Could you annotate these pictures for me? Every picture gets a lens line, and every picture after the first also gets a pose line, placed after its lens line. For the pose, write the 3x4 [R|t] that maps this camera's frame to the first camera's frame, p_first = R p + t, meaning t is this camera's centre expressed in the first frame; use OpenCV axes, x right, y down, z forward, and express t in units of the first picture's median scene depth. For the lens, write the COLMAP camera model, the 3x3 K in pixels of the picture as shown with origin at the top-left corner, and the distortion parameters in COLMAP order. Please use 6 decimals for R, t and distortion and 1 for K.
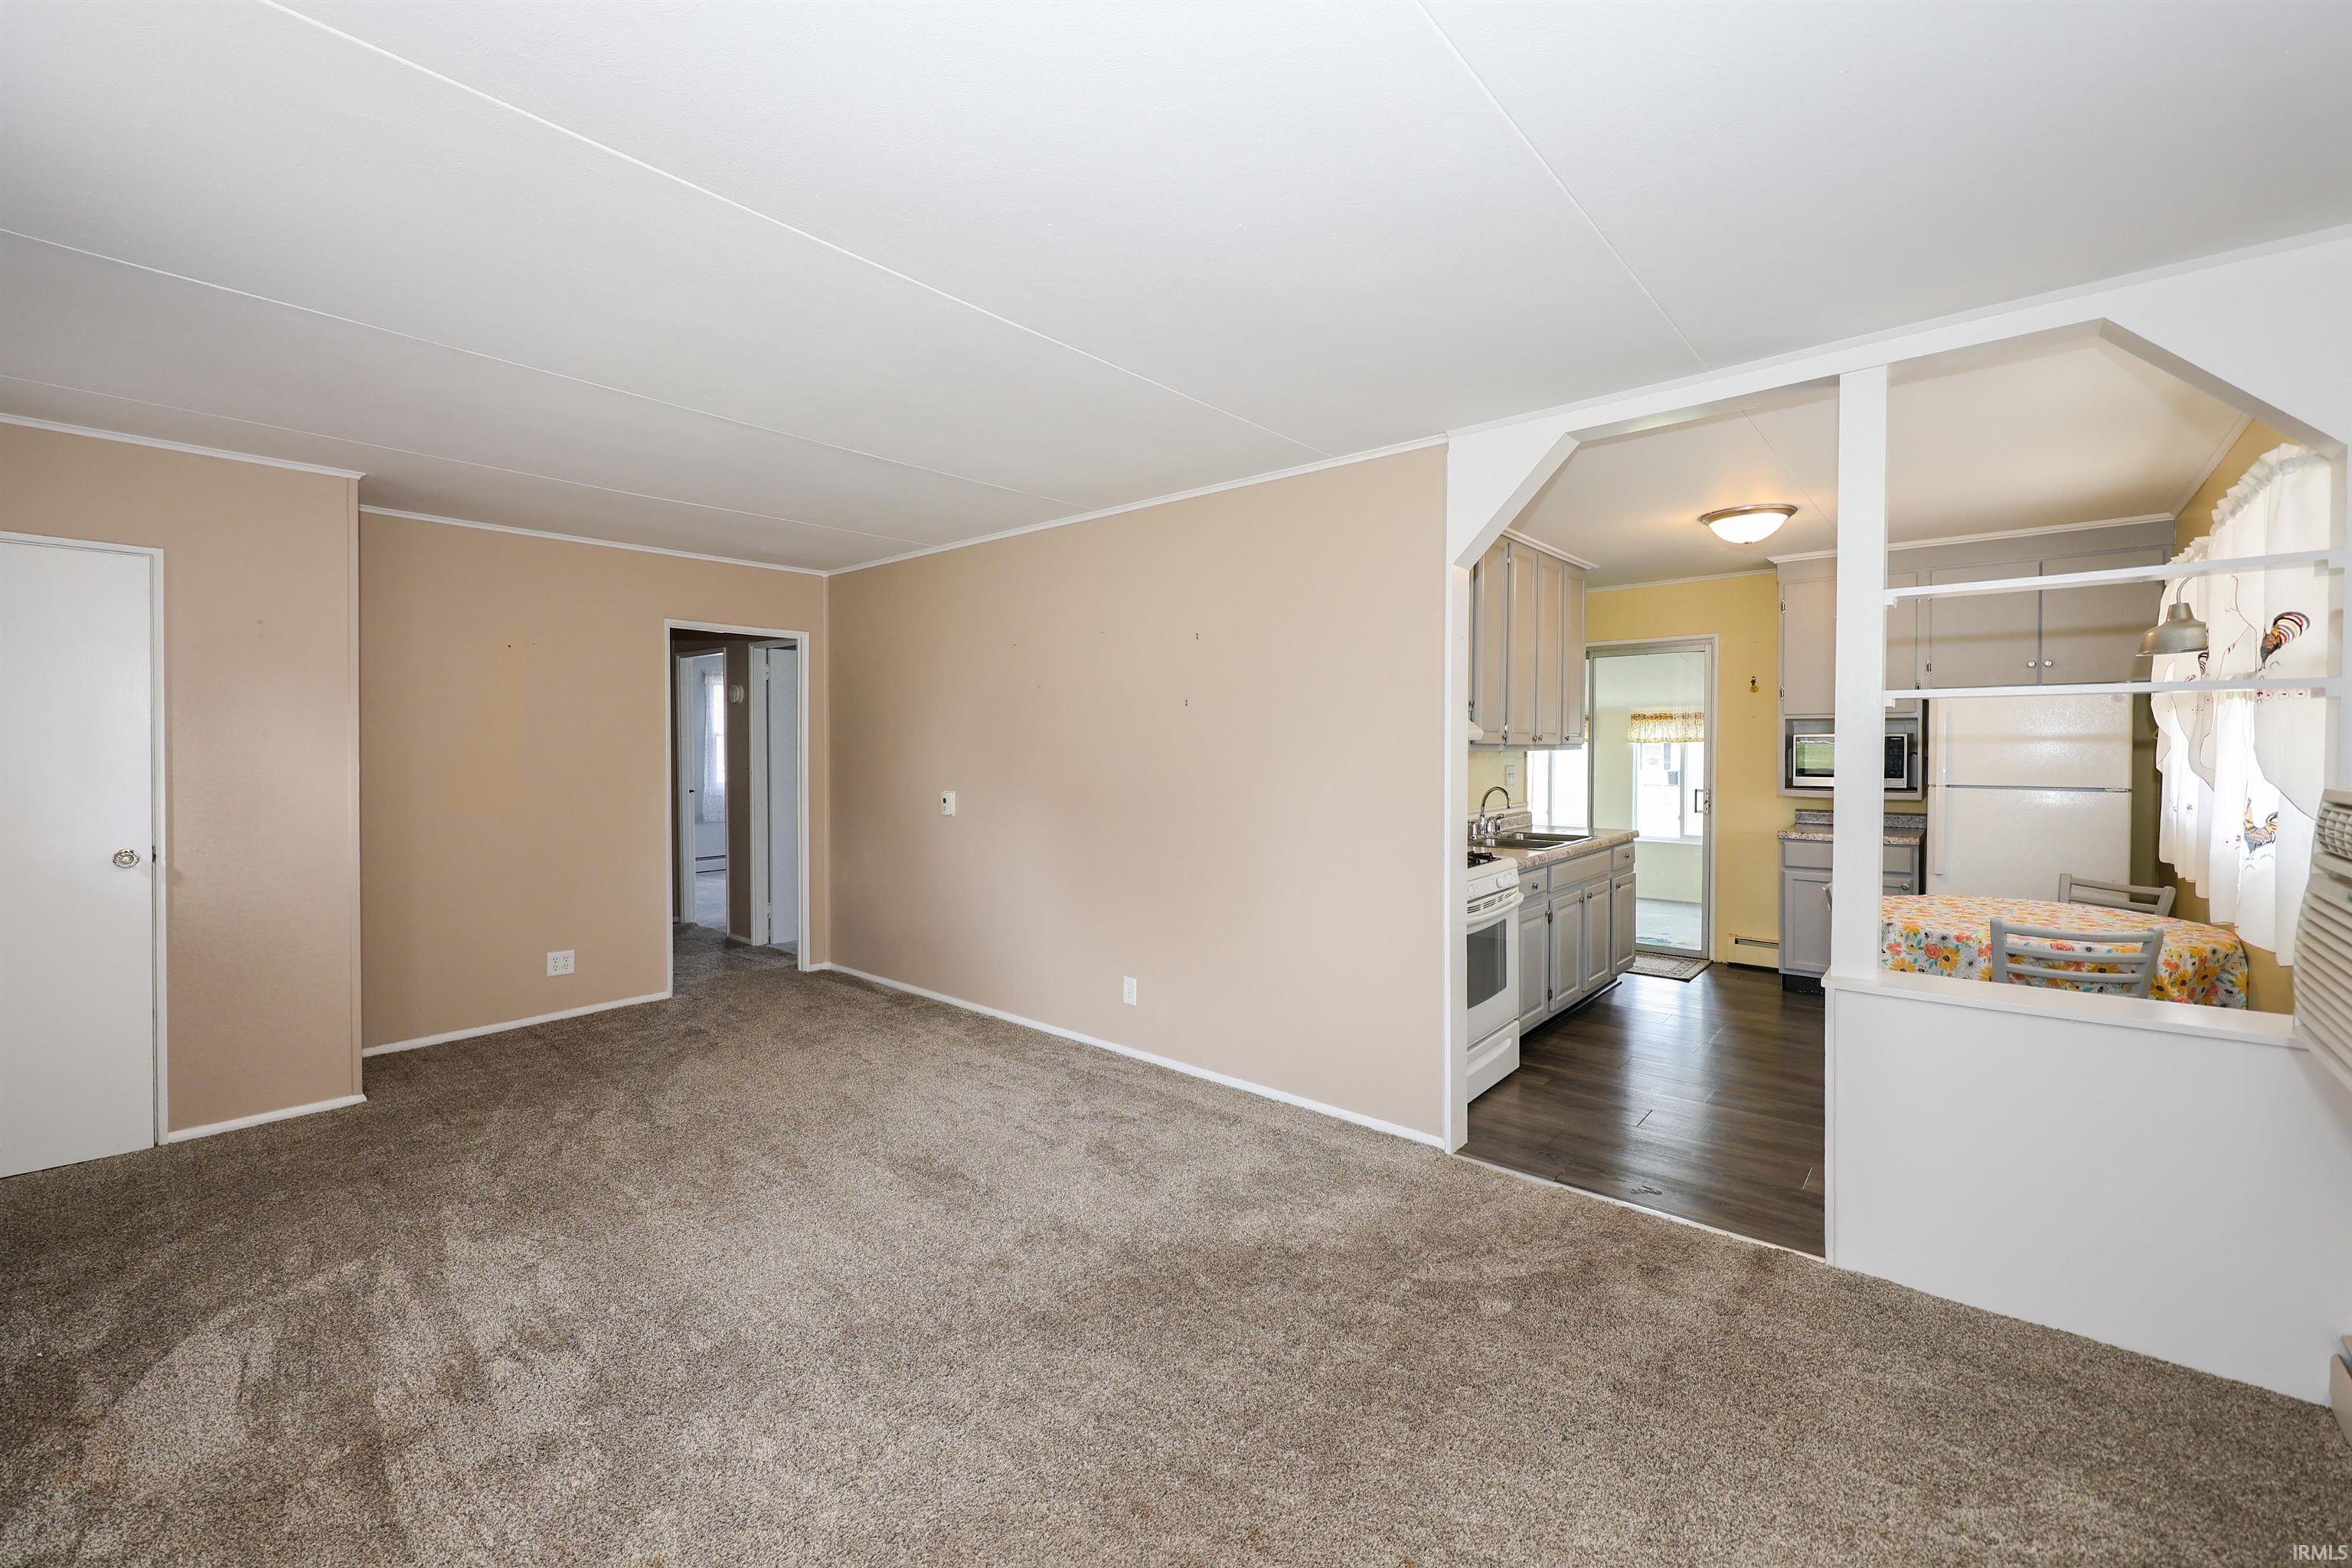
lens RADIAL K [[952.5, 0, 1170.5], [0, 952.5, 748.7], [0, 0, 1]] dist [0.000212, -0.000007]
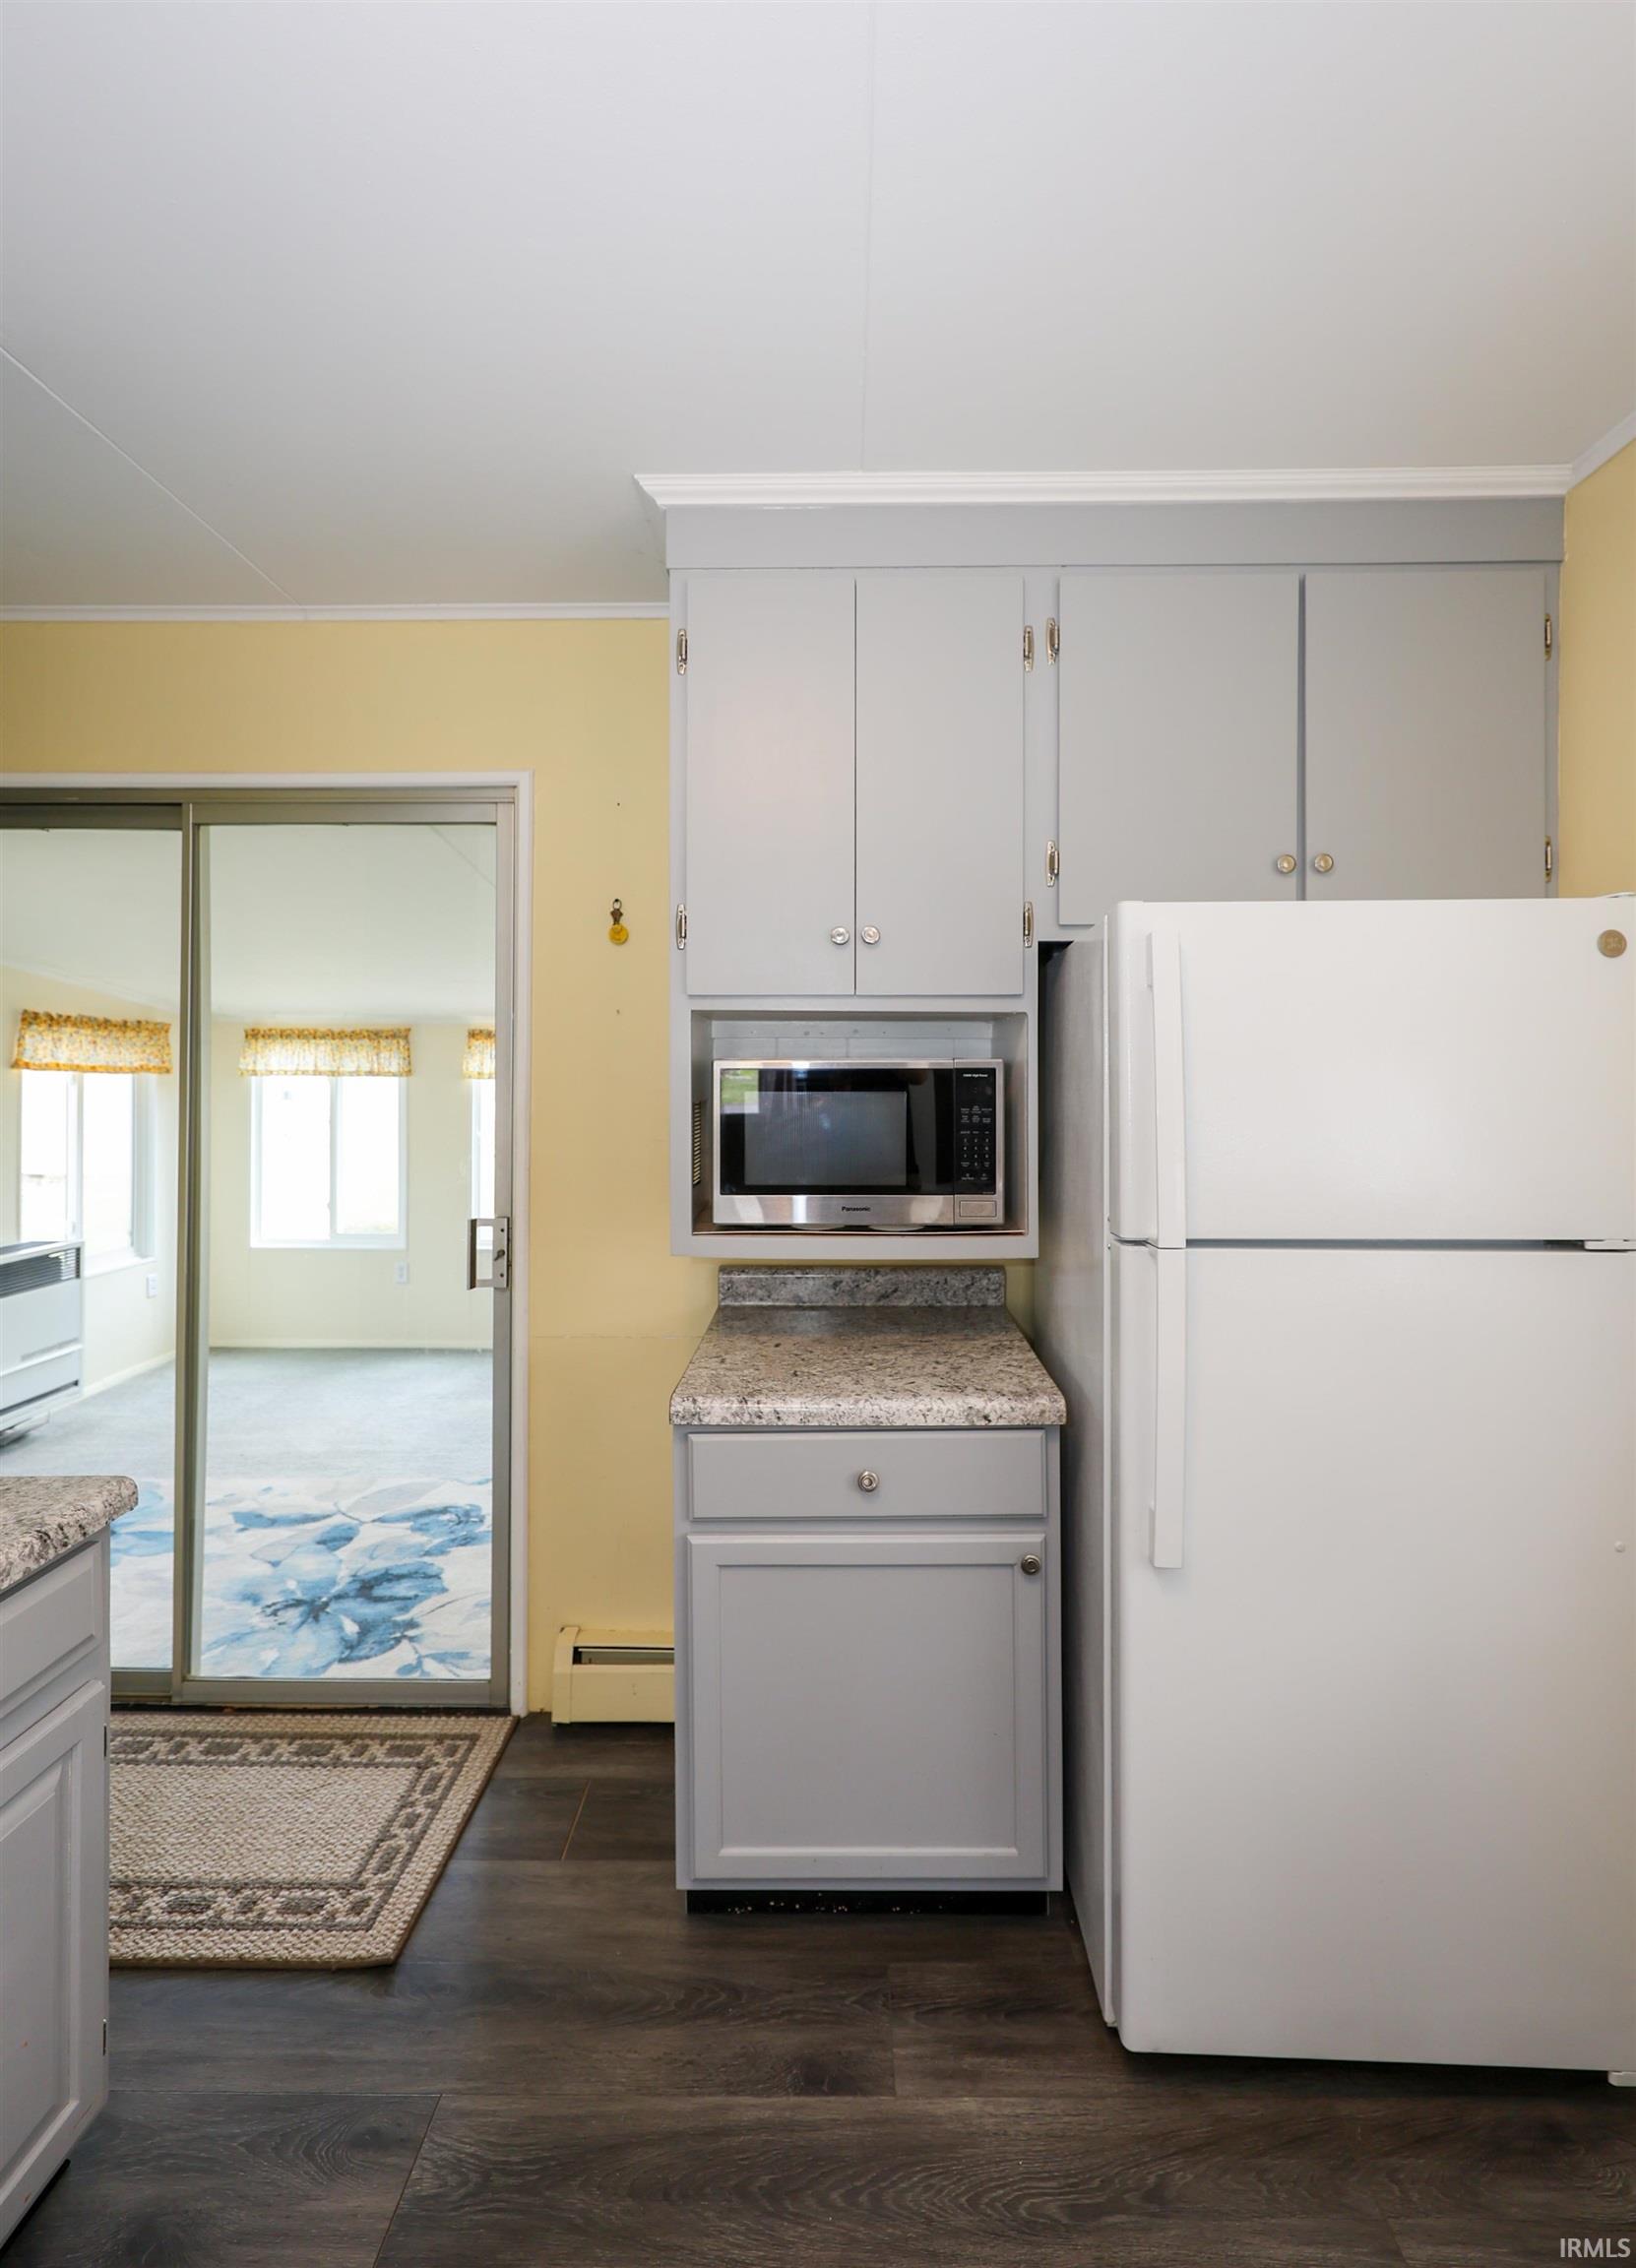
lens RADIAL K [[1008.4, 0, 820.3], [0, 1008.4, 1069.8], [0, 0, 1]] dist [-0.000643, -0.000038]
pose [[0.765506, 0.003190, 0.643421, 0.464962], [0.004431, 0.999938, -0.010230, -0.008046], [-0.643414, 0.010682, 0.765444, 0.719961]]
